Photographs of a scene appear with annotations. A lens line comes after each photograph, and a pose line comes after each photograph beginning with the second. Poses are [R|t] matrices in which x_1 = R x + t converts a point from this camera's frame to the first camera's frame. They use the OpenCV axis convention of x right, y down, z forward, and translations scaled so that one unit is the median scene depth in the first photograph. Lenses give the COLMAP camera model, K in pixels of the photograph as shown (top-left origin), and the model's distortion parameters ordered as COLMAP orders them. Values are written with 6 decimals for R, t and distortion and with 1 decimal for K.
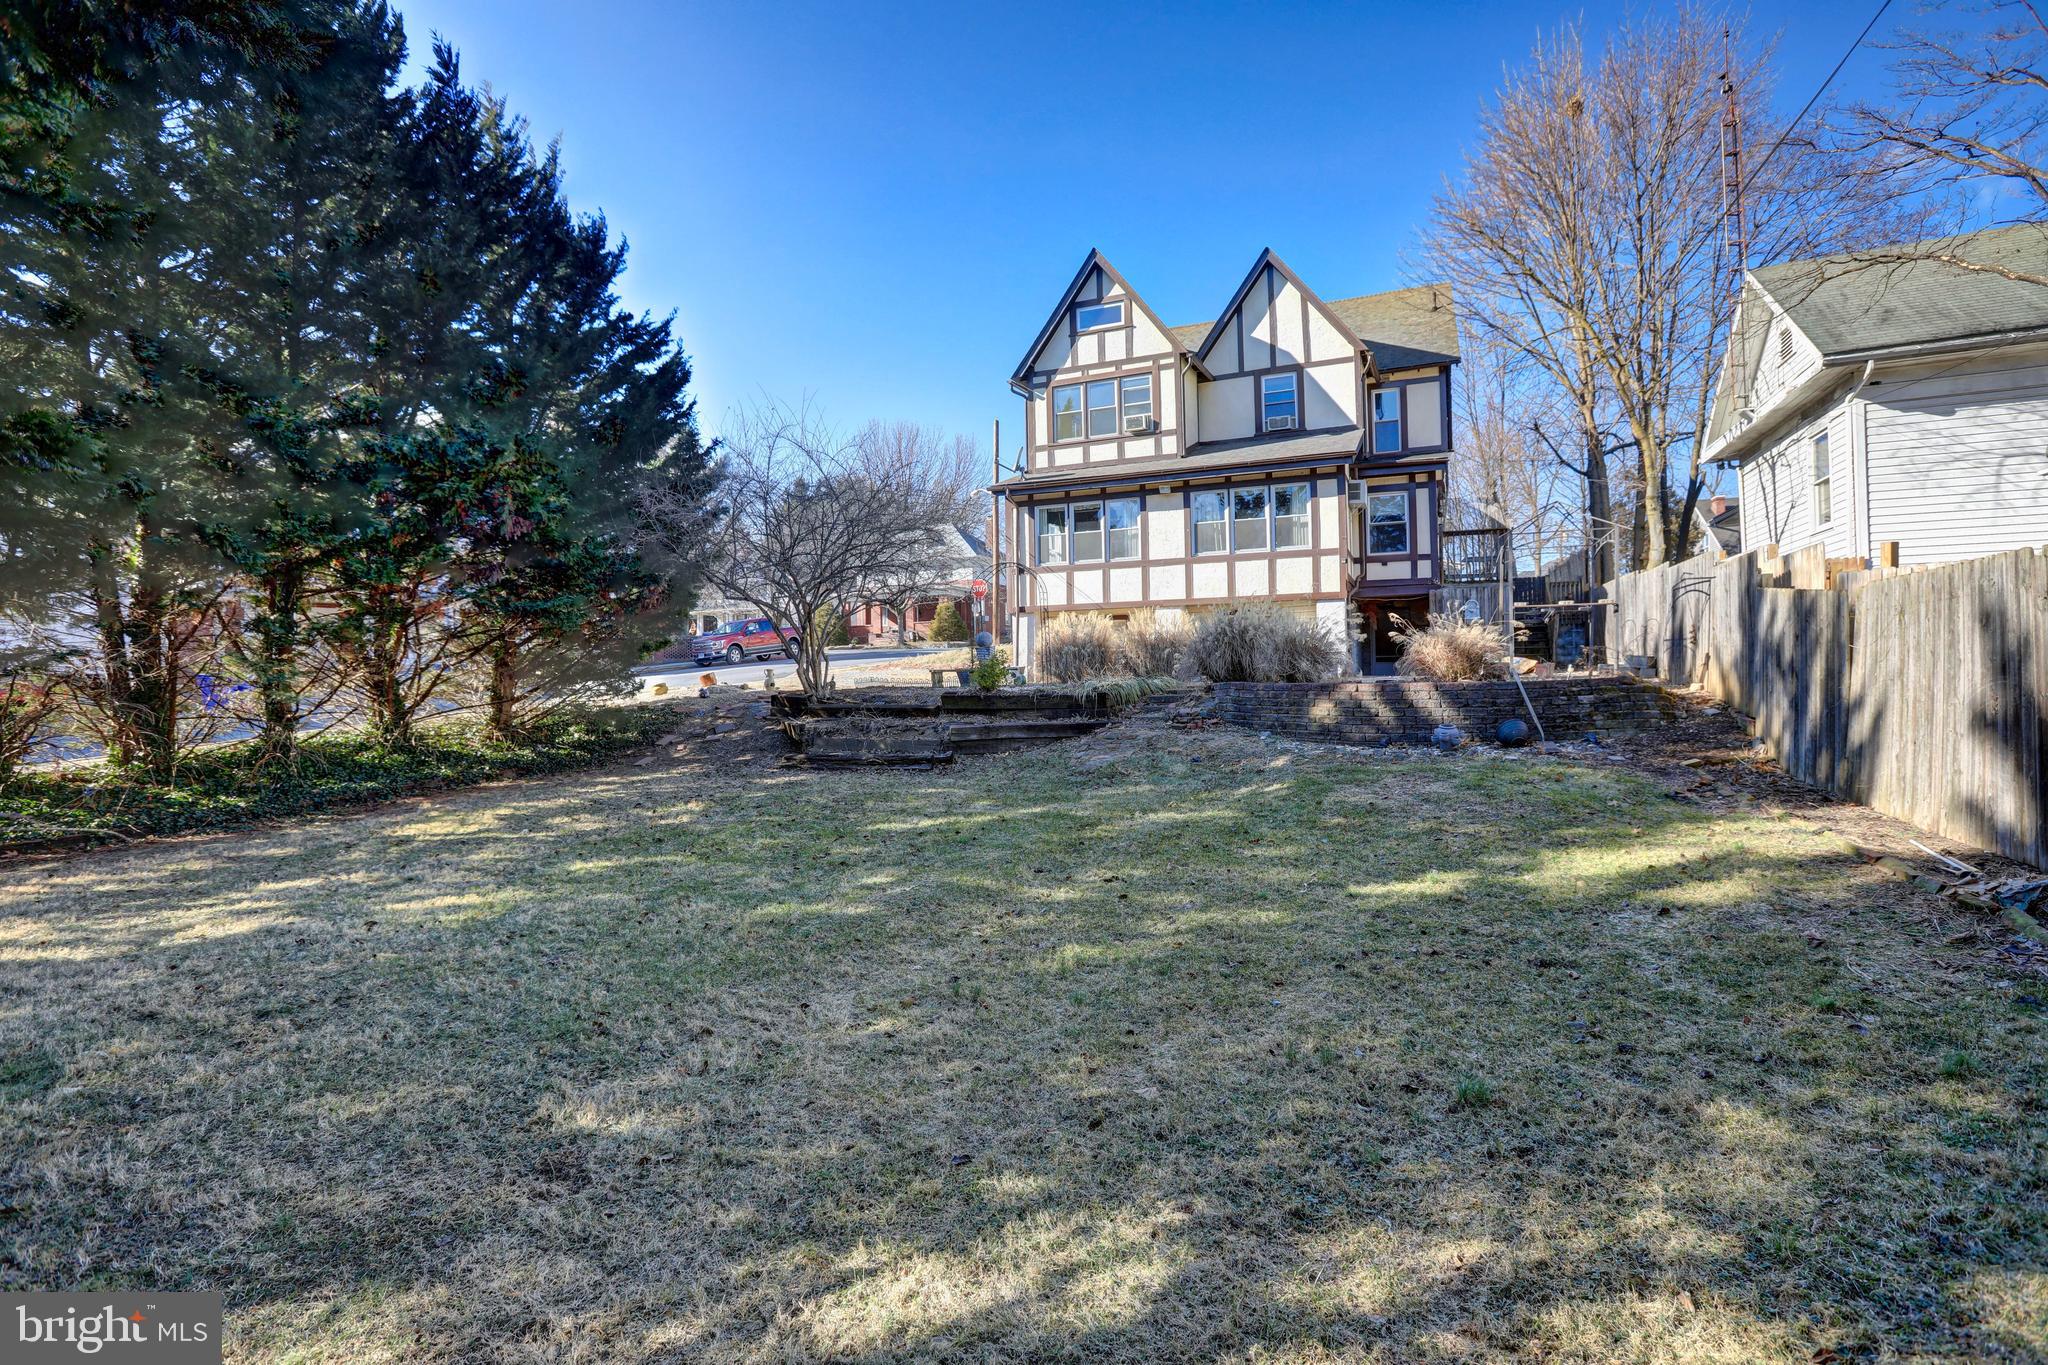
lens RADIAL K [[934.6, 0, 1023.9], [0, 934.6, 676.4], [0, 0, 1]] dist [-0.081098, 0.036288]
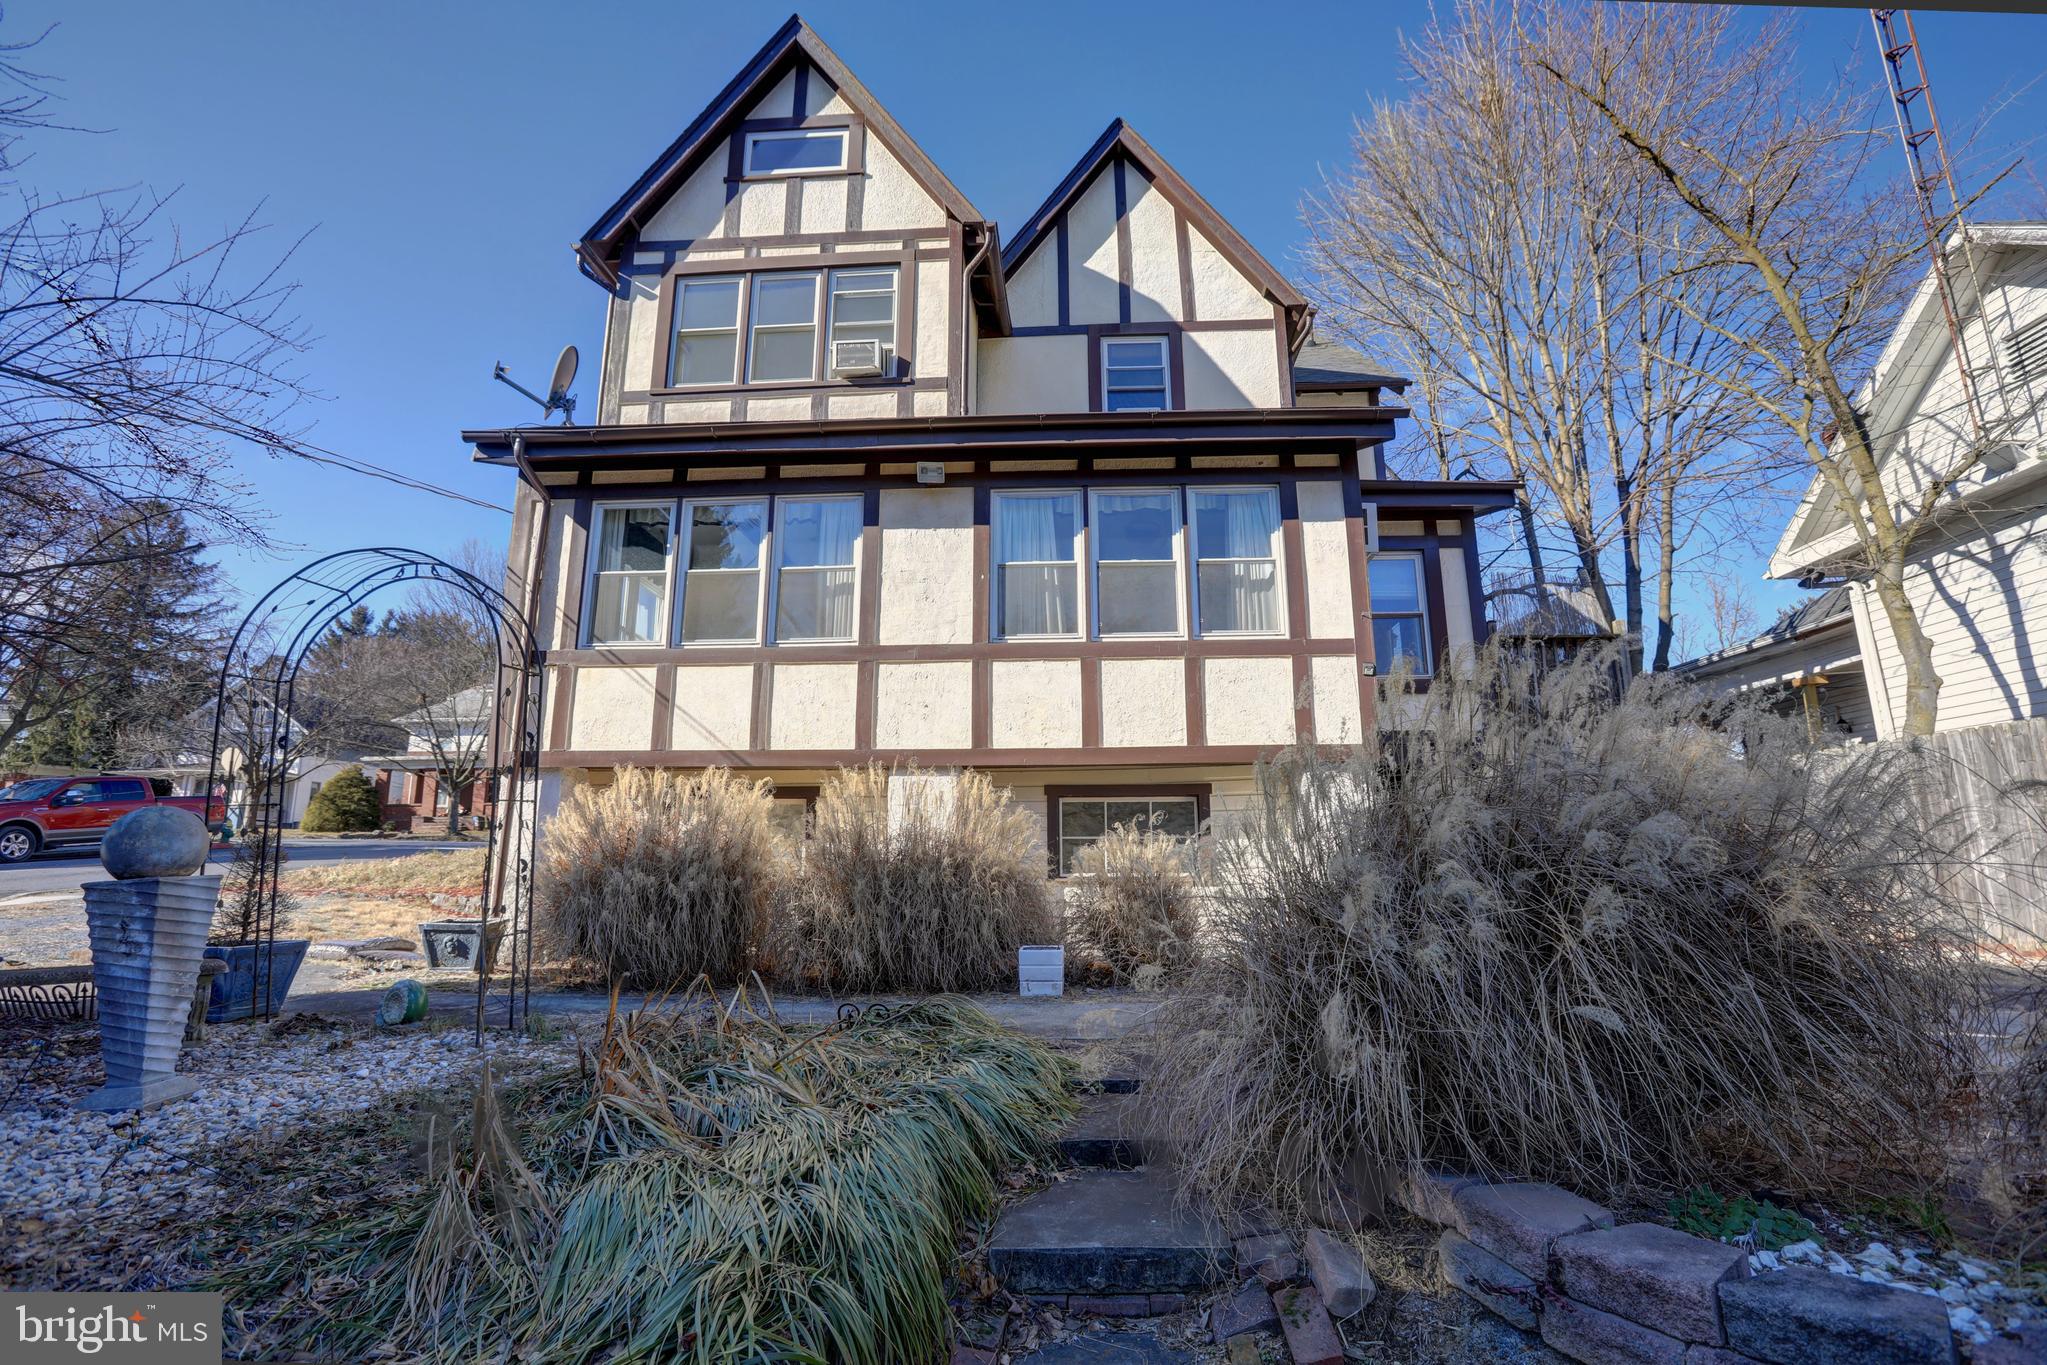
lens RADIAL K [[934.2, 0, 1023.4], [0, 934.2, 676.4], [0, 0, 1]] dist [-0.081098, 0.036288]
pose [[0.933133, 0.087492, 0.348724, 0.053471], [-0.012198, 0.977085, -0.212502, -0.029191], [-0.359325, 0.194038, 0.912817, 0.598841]]
